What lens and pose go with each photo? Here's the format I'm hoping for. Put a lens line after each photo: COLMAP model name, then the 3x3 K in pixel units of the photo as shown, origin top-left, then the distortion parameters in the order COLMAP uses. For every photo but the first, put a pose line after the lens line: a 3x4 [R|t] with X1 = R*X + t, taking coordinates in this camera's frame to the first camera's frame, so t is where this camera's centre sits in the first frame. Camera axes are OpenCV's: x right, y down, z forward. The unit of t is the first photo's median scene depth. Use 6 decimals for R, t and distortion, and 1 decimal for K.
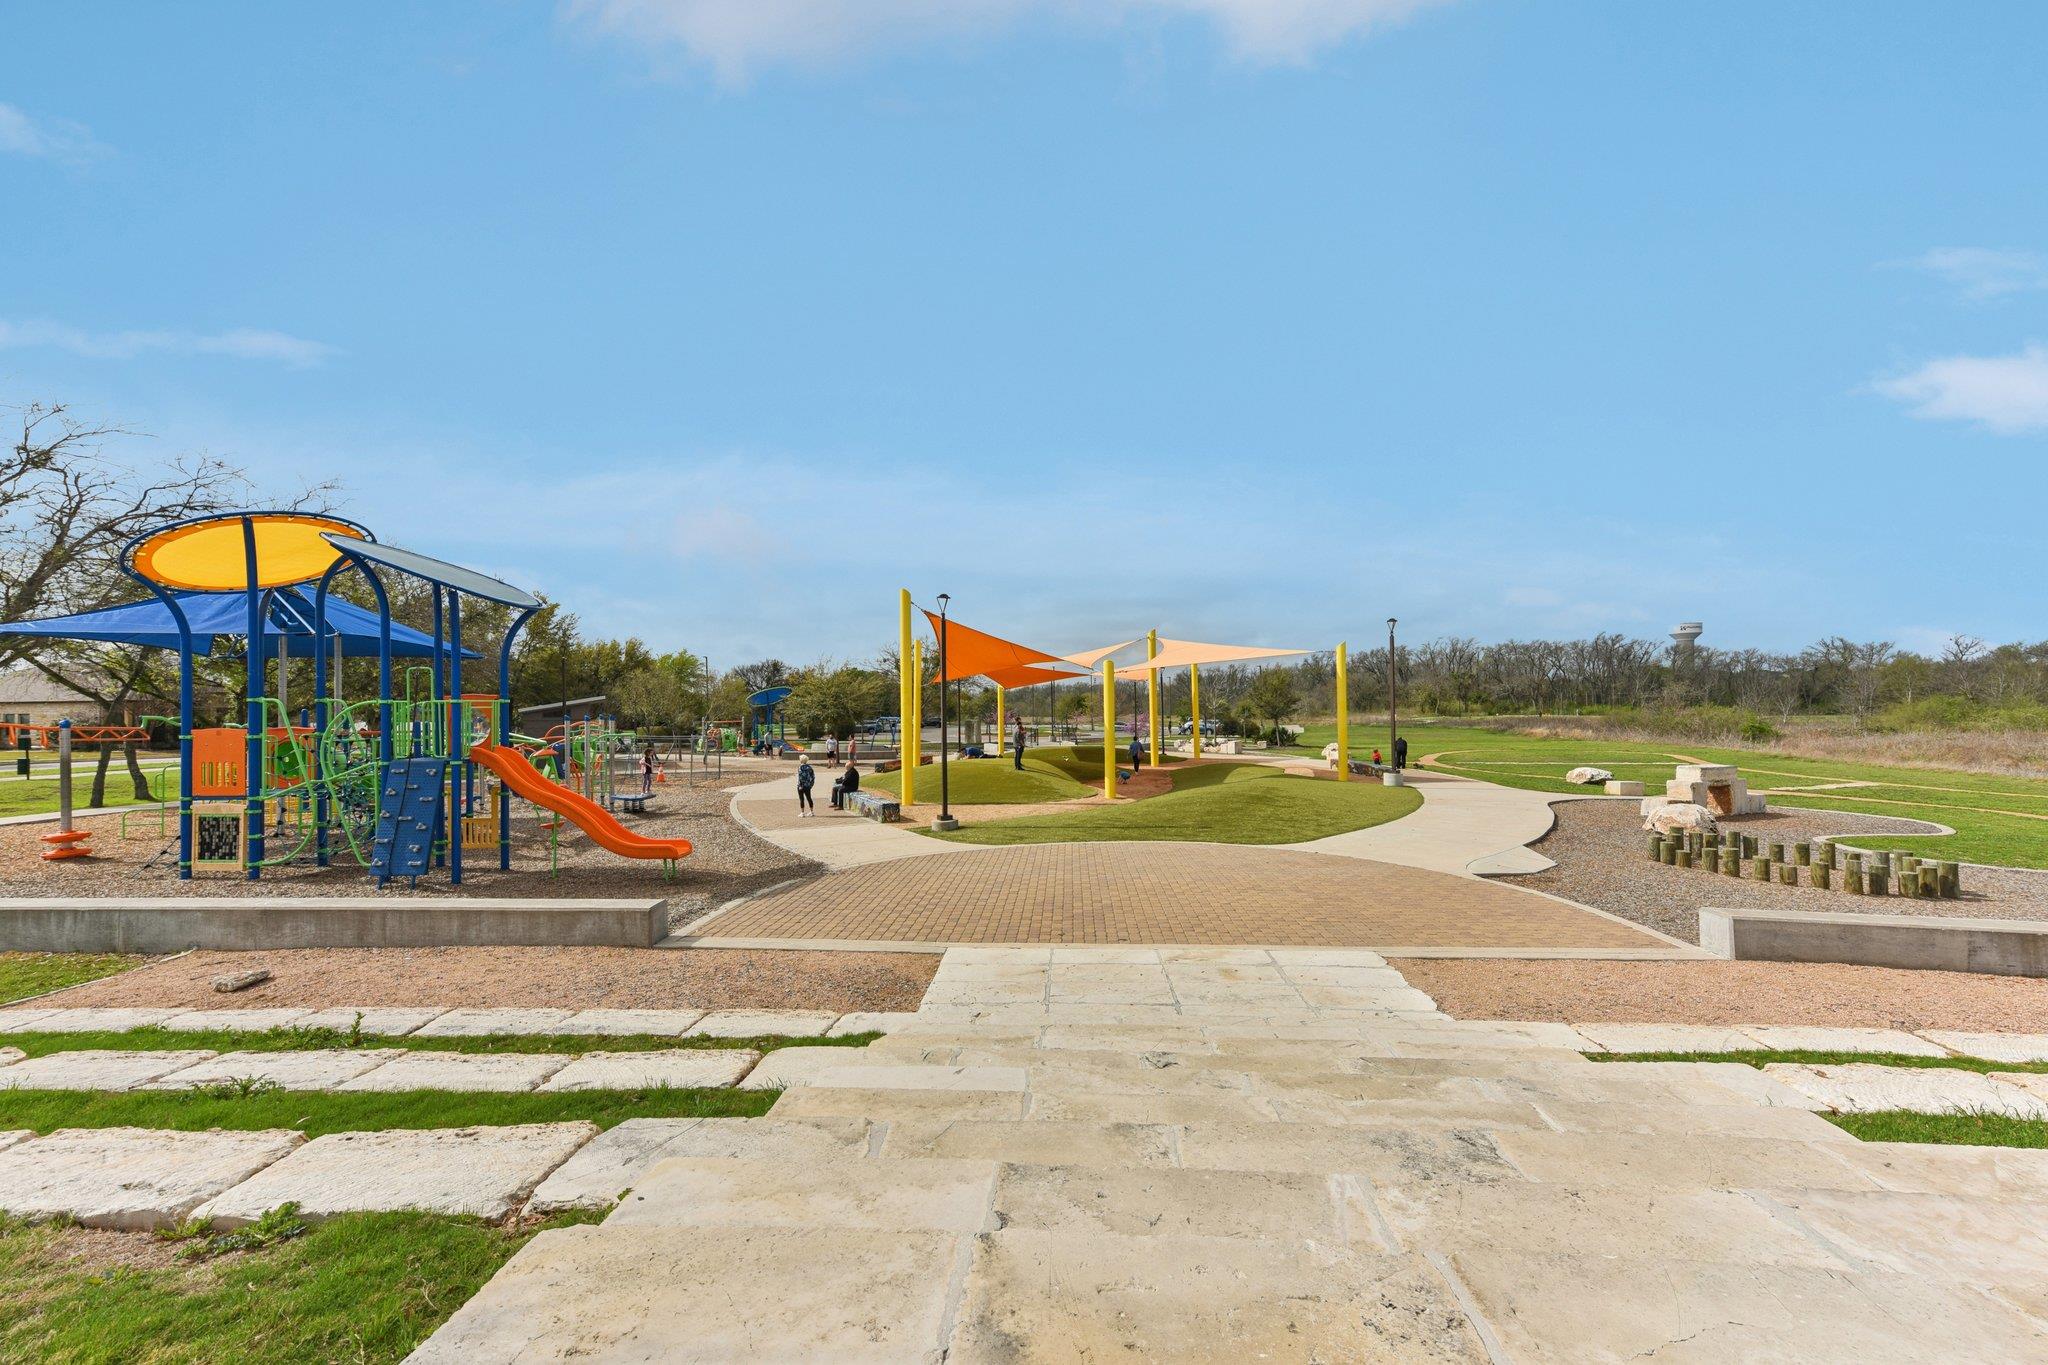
lens RADIAL K [[835.5, 0, 1024.0], [0, 835.5, 682.5], [0, 0, 1]] dist [0.034321, 0.000077]
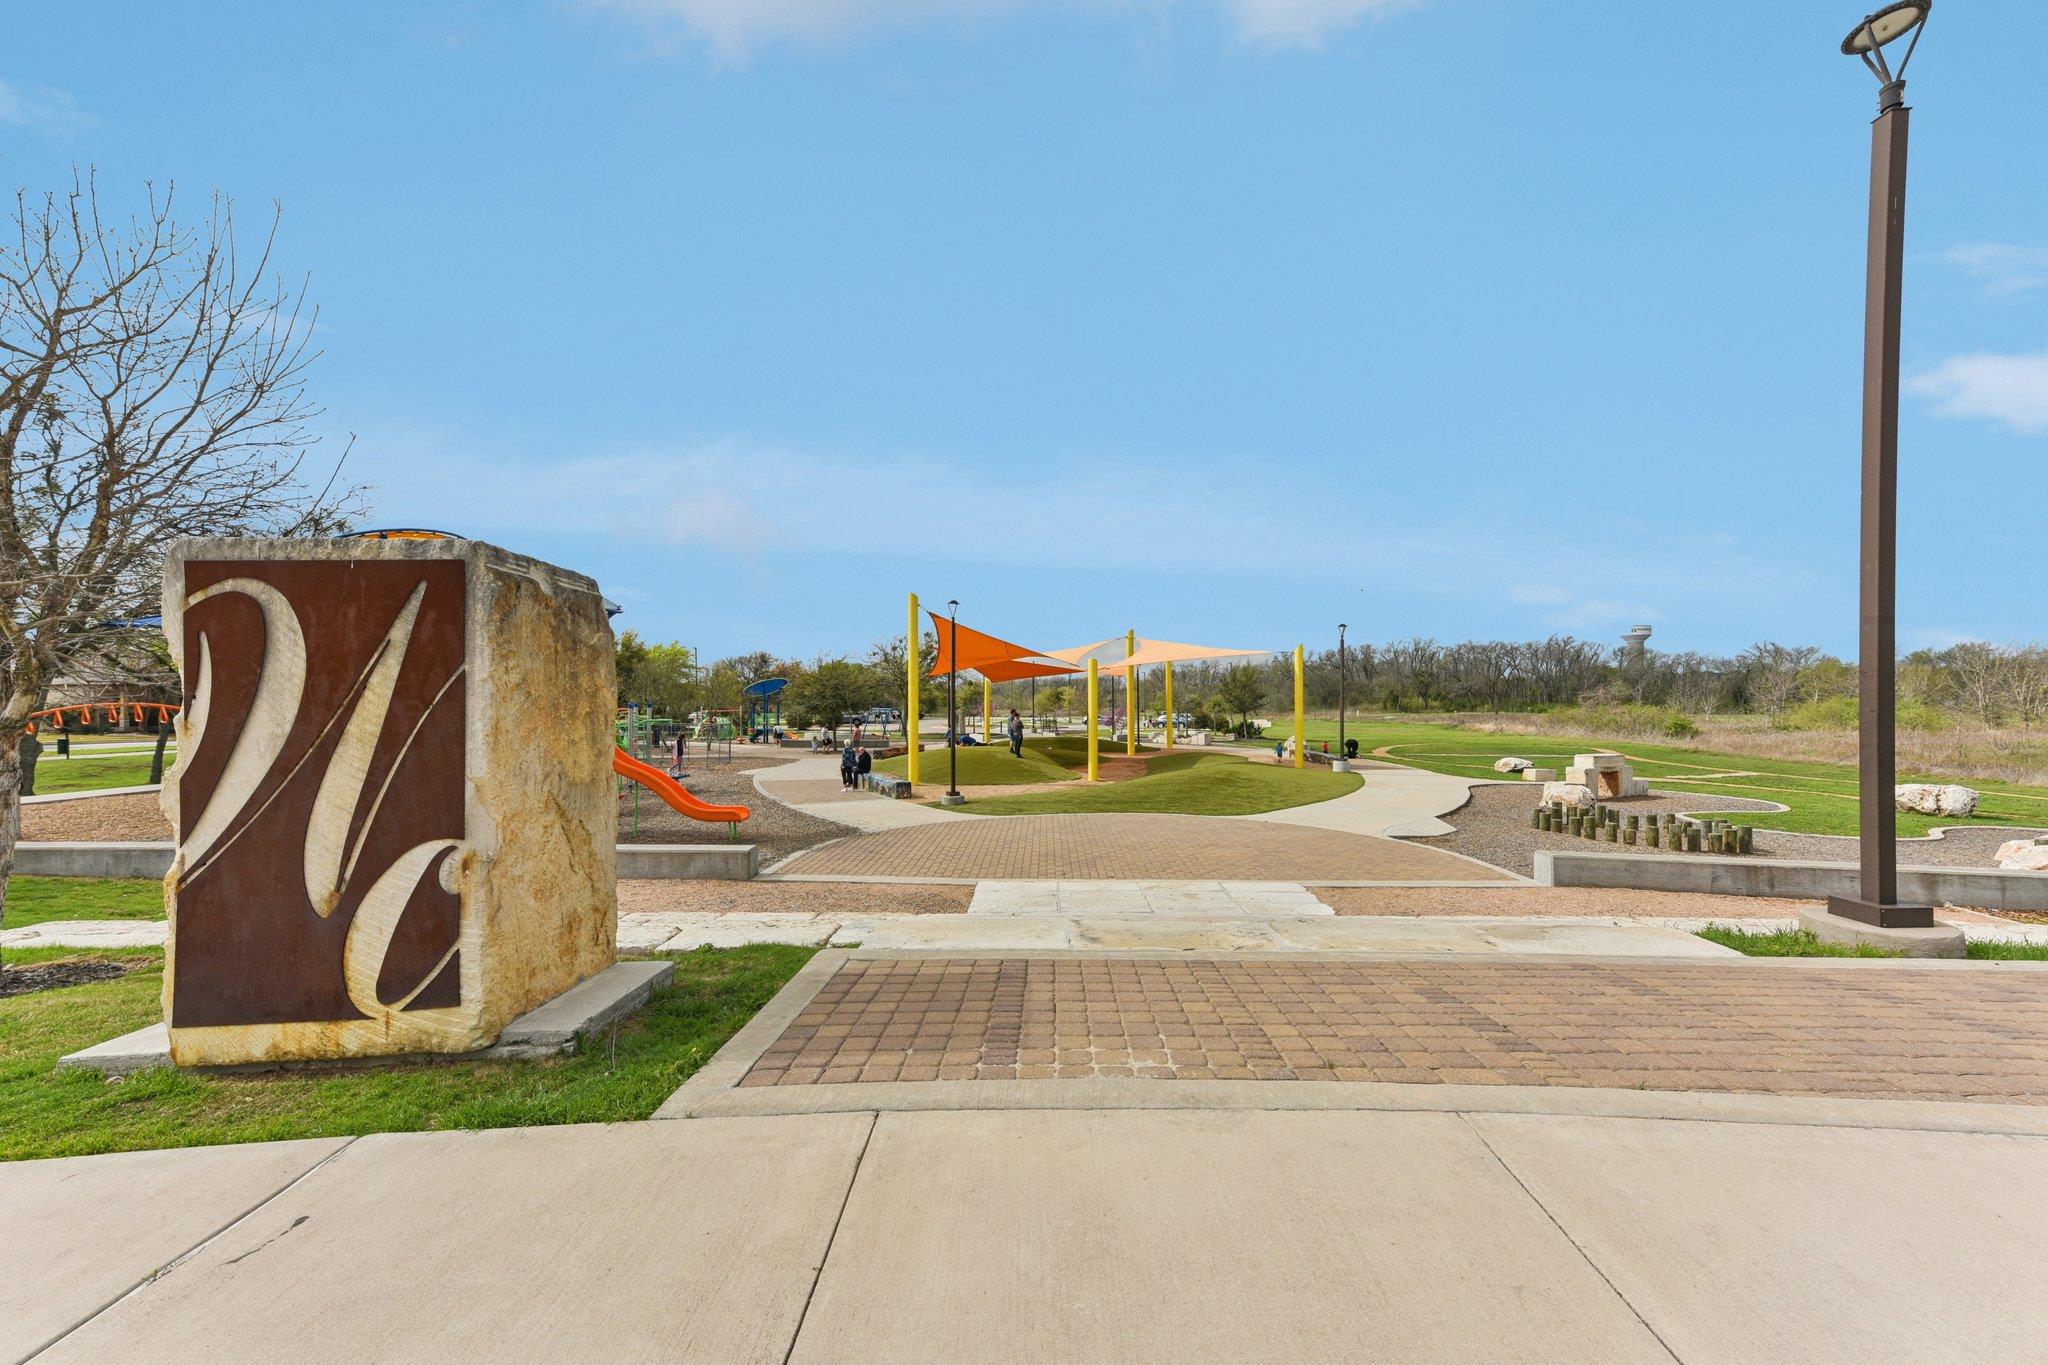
lens RADIAL K [[825.3, 0, 1027.8], [0, 825.3, 687.9], [0, 0, 1]] dist [0.033313, 0.000058]
pose [[0.999419, 0.010408, 0.032443, -0.018115], [-0.010871, 0.999841, 0.014122, -0.001716], [-0.032291, -0.014467, 0.999374, -0.089613]]
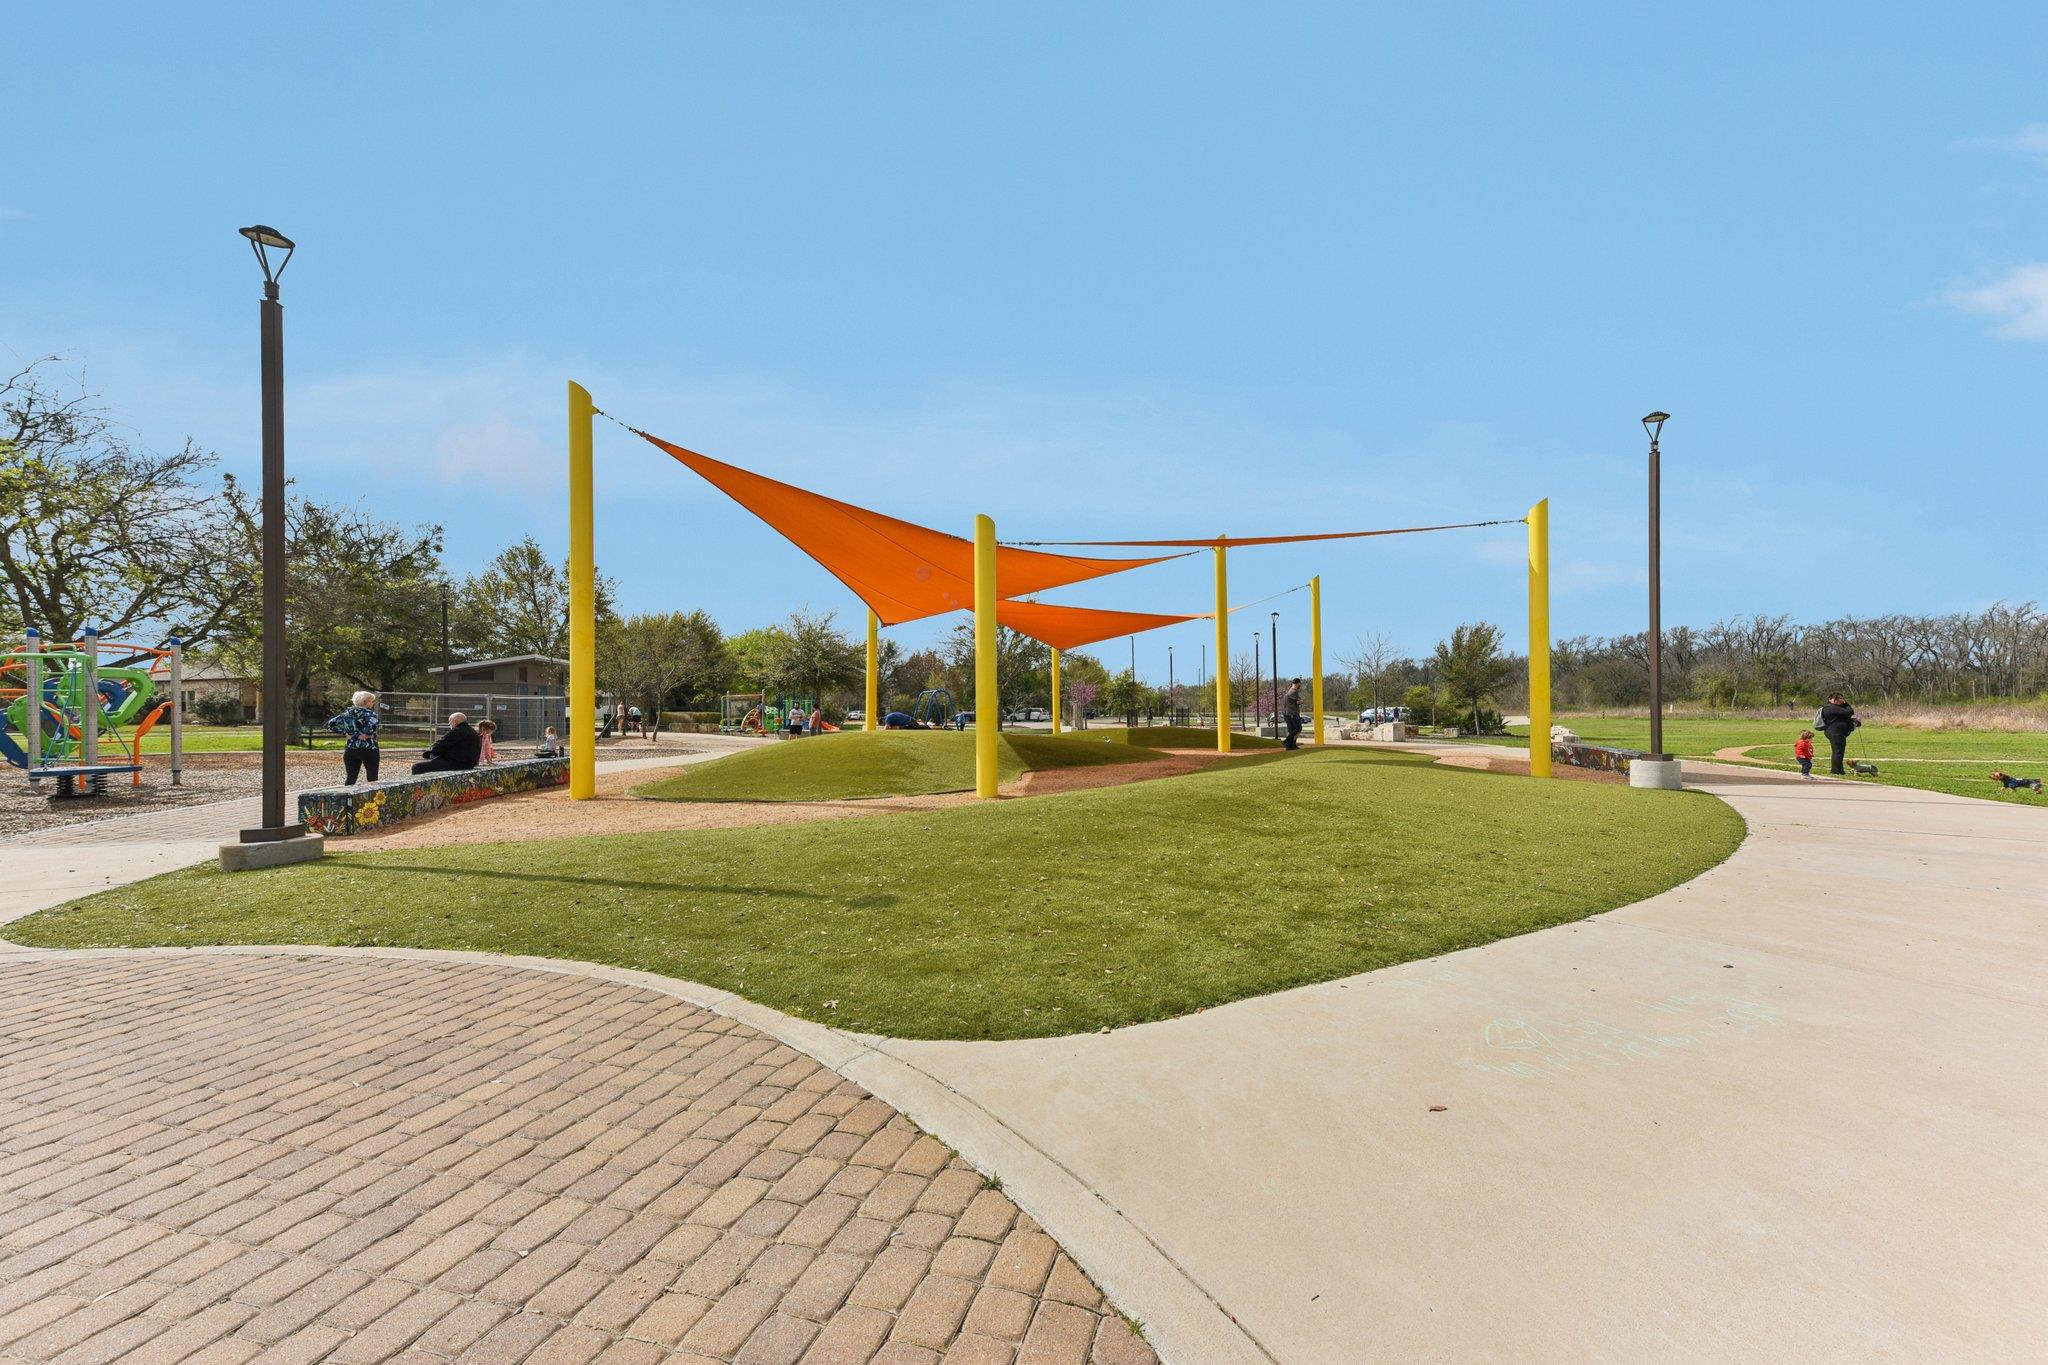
lens RADIAL K [[825.3, 0, 1027.8], [0, 825.3, 687.9], [0, 0, 1]] dist [0.033313, 0.000058]
pose [[0.971730, -0.002614, -0.236082, 0.198811], [0.004473, 0.999963, 0.007338, 0.058024], [0.236054, -0.008186, 0.971705, 0.440389]]
